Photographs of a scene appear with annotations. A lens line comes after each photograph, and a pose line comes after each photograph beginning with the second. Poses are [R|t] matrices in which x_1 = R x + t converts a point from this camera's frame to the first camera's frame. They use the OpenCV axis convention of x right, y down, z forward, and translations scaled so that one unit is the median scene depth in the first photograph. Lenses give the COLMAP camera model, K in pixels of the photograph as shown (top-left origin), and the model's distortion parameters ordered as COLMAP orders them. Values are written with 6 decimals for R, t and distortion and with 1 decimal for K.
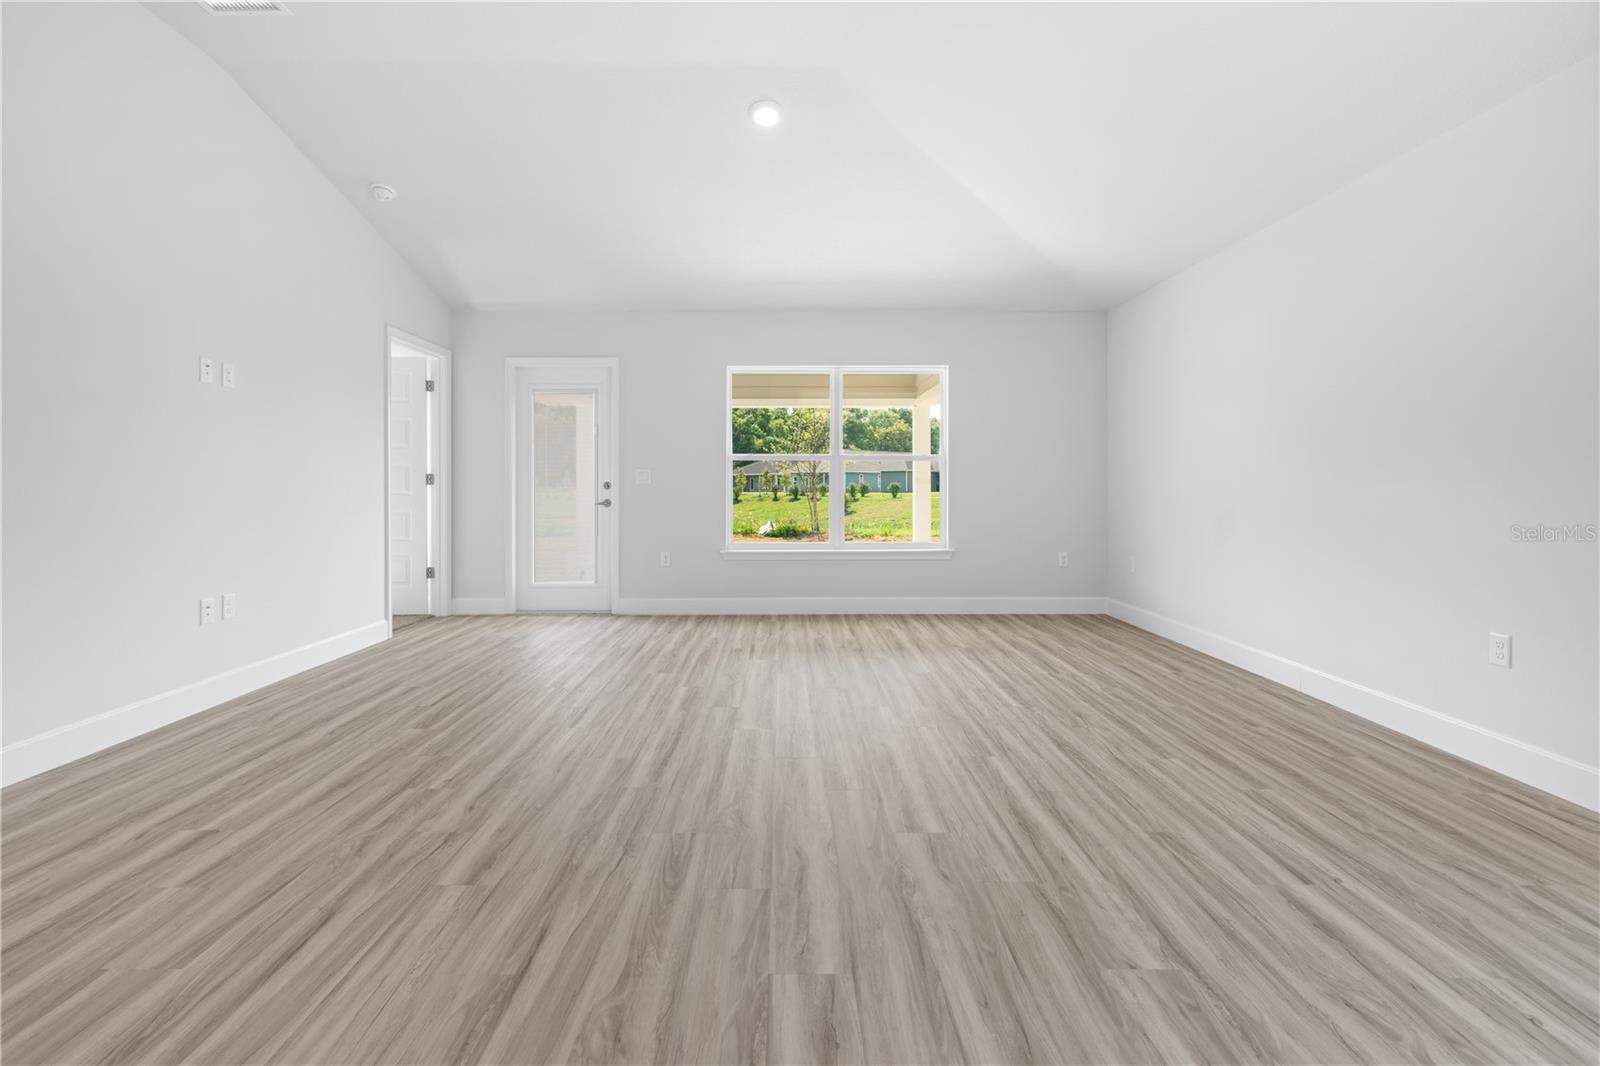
lens RADIAL K [[745.9, 0, 793.2], [0, 745.9, 502.1], [0, 0, 1]] dist [0.002988, 0.000521]
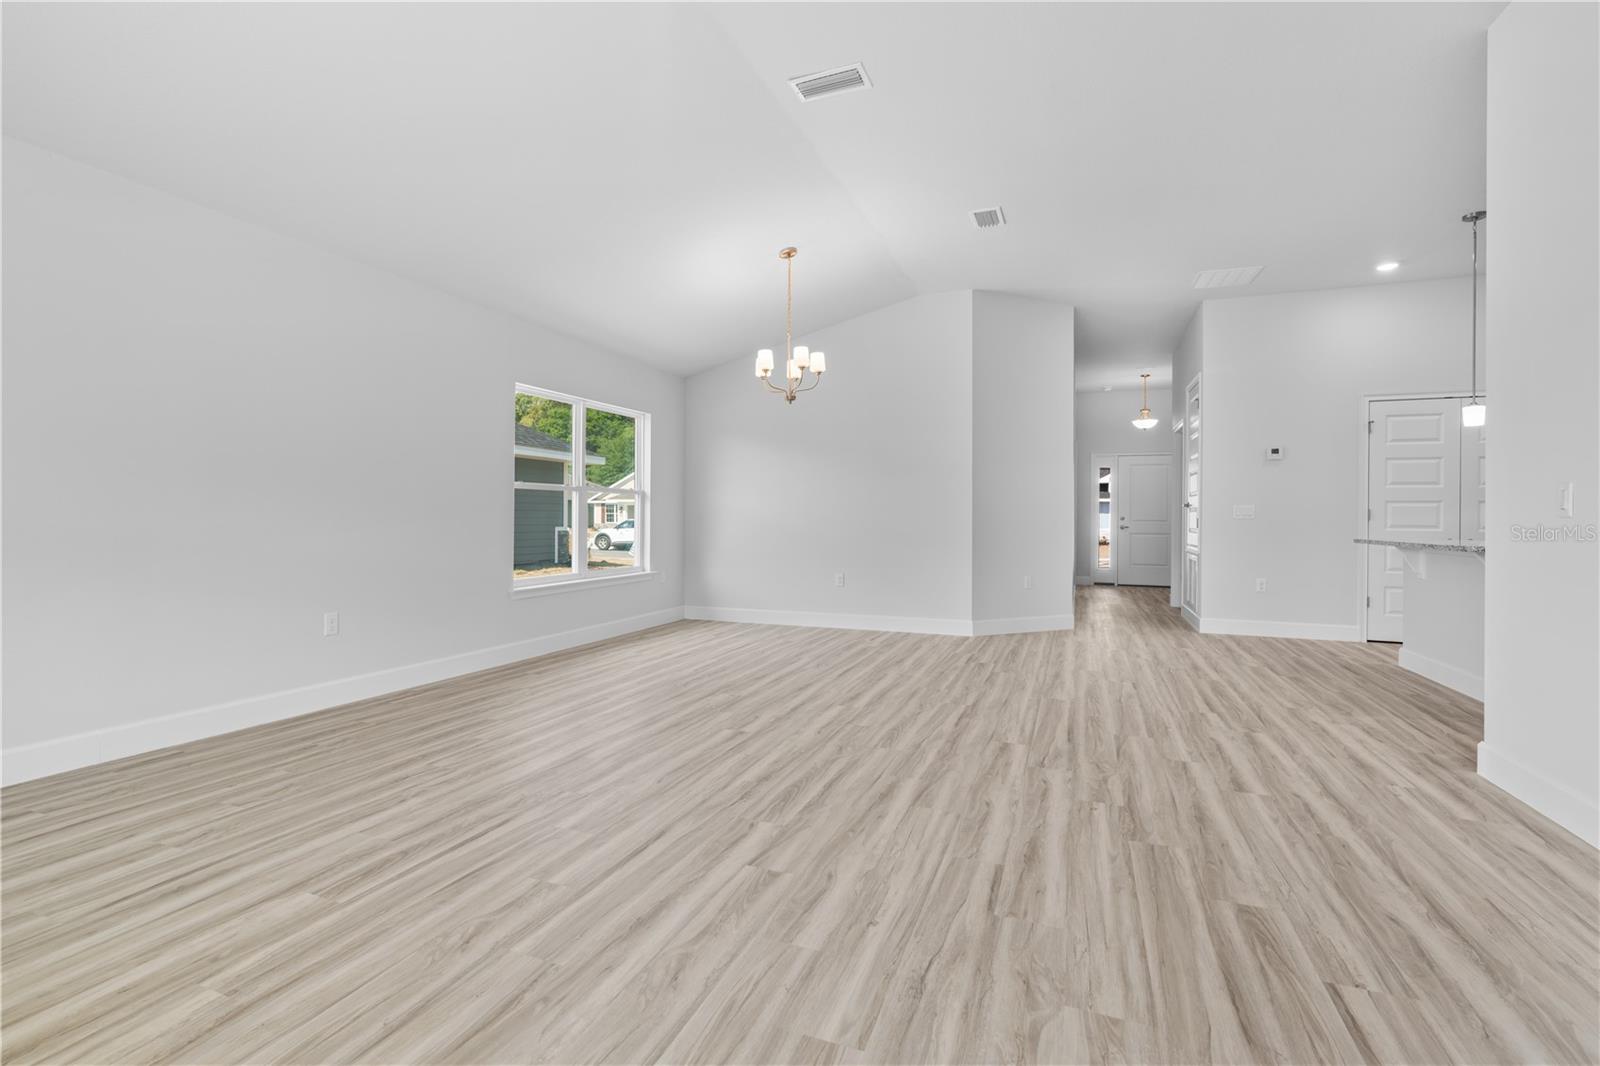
lens RADIAL K [[712.7, 0, 795.3], [0, 712.7, 524.7], [0, 0, 1]] dist [-0.005414, 0.000411]
pose [[-0.926555, -0.011307, 0.375989, -0.518139], [-0.000639, 0.999594, 0.028487, -0.047921], [-0.376159, 0.026155, -0.926186, 2.372507]]
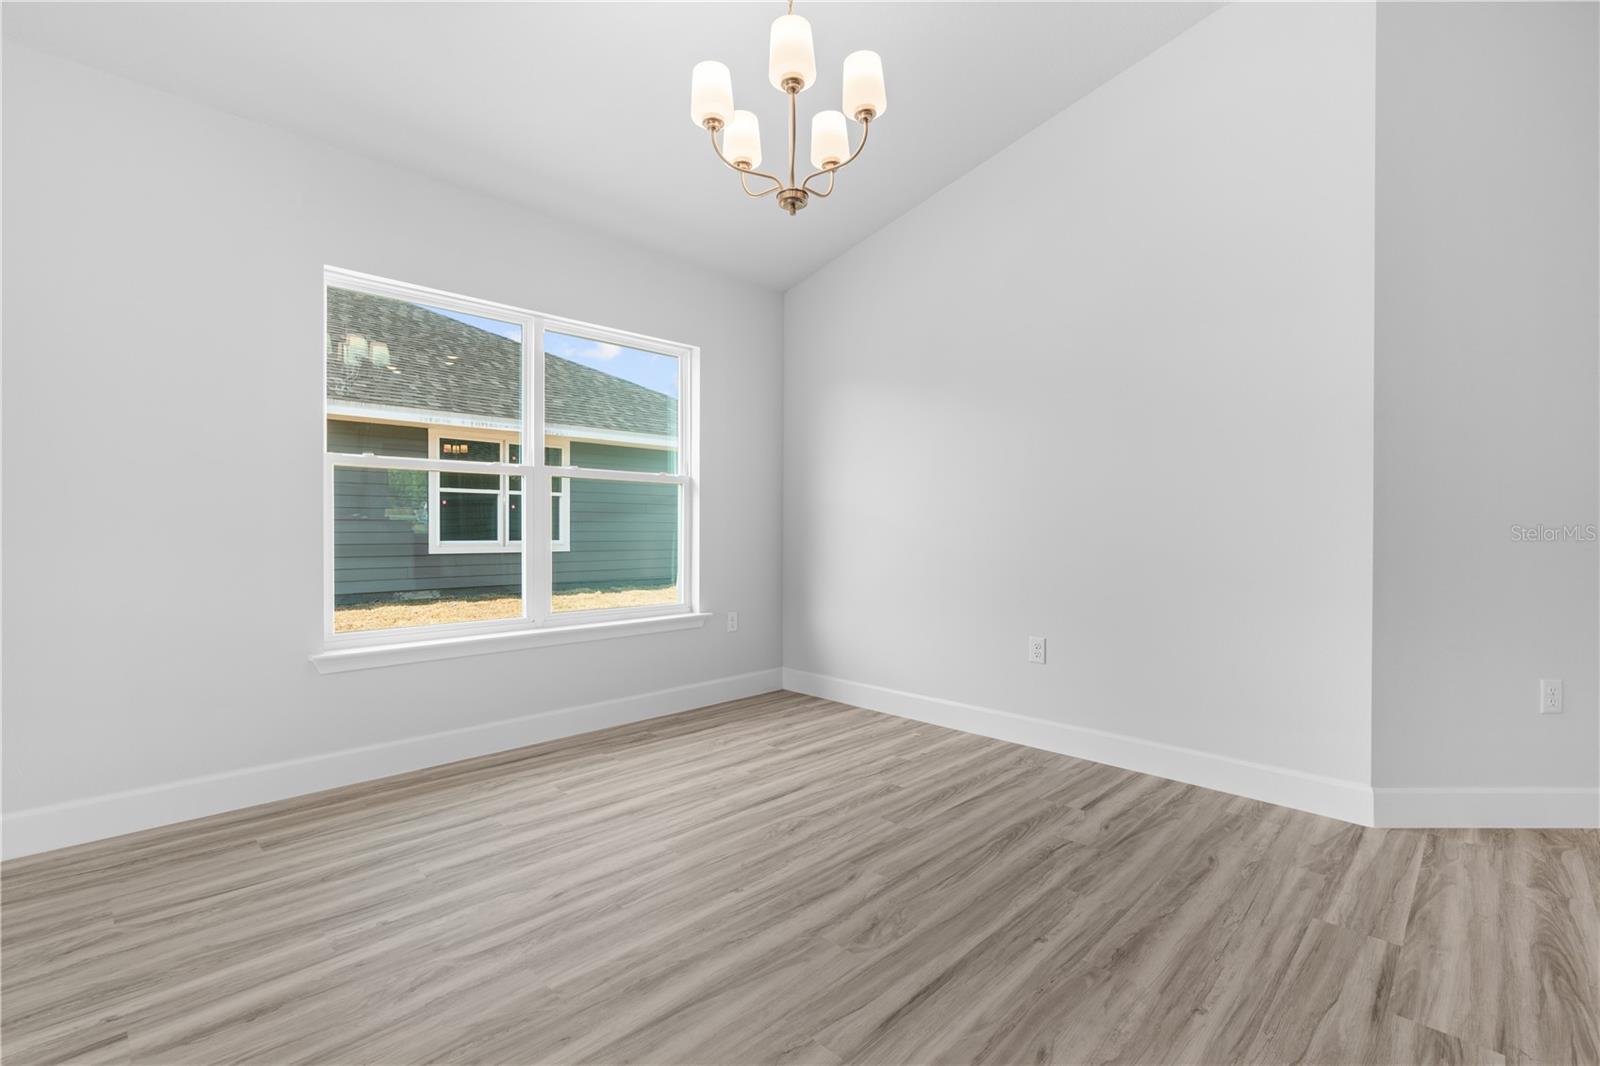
lens RADIAL K [[712.7, 0, 795.3], [0, 712.7, 524.7], [0, 0, 1]] dist [-0.005414, 0.000411]
pose [[-0.696472, -0.011595, 0.717490, -0.270394], [0.002796, 0.999818, 0.018871, -0.019517], [-0.717578, 0.015150, -0.696313, 0.909930]]
